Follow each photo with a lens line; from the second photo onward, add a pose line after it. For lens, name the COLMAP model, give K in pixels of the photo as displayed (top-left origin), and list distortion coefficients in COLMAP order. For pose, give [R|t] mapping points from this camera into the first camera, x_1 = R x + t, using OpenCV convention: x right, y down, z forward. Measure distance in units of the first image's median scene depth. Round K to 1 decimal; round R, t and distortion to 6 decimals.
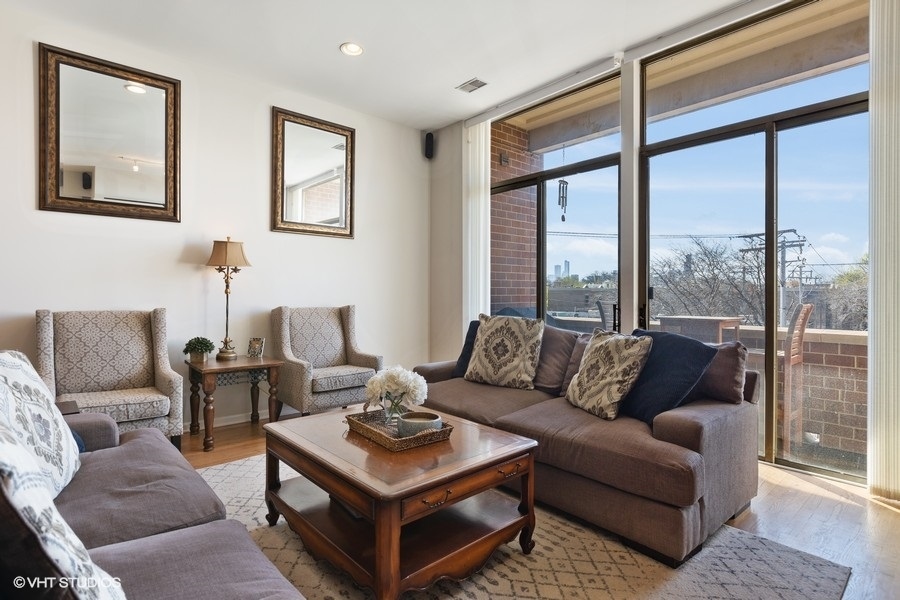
lens RADIAL K [[456.5, 0, 451.0], [0, 456.5, 290.3], [0, 0, 1]] dist [0.000294, -0.000509]
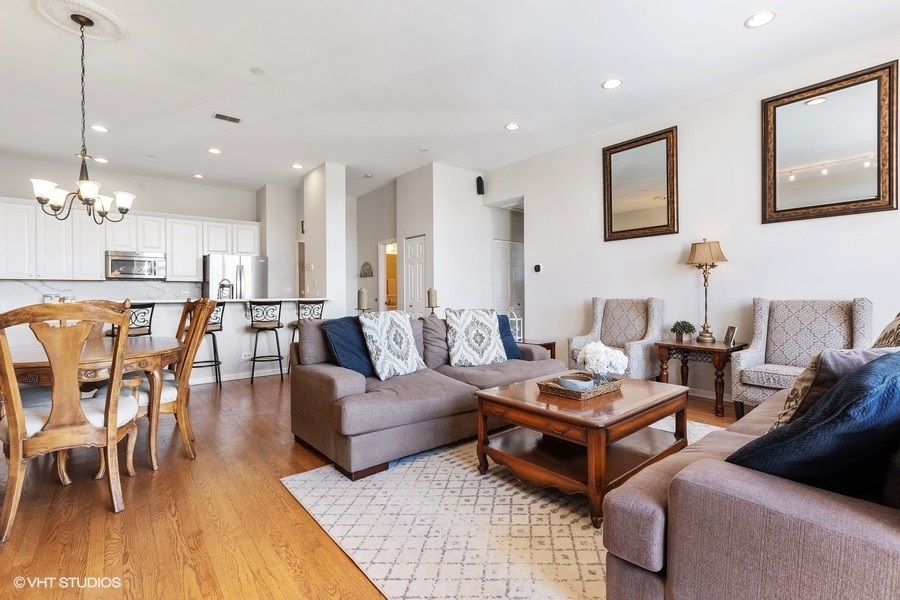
lens RADIAL K [[406.9, 0, 450.8], [0, 406.9, 293.5], [0, 0, 1]] dist [0.001161, 0.000112]
pose [[-0.030424, -0.003982, -0.999529, 0.605822], [0.013794, 0.999895, -0.004403, 0.021288], [0.999442, -0.013921, -0.030366, 0.381828]]
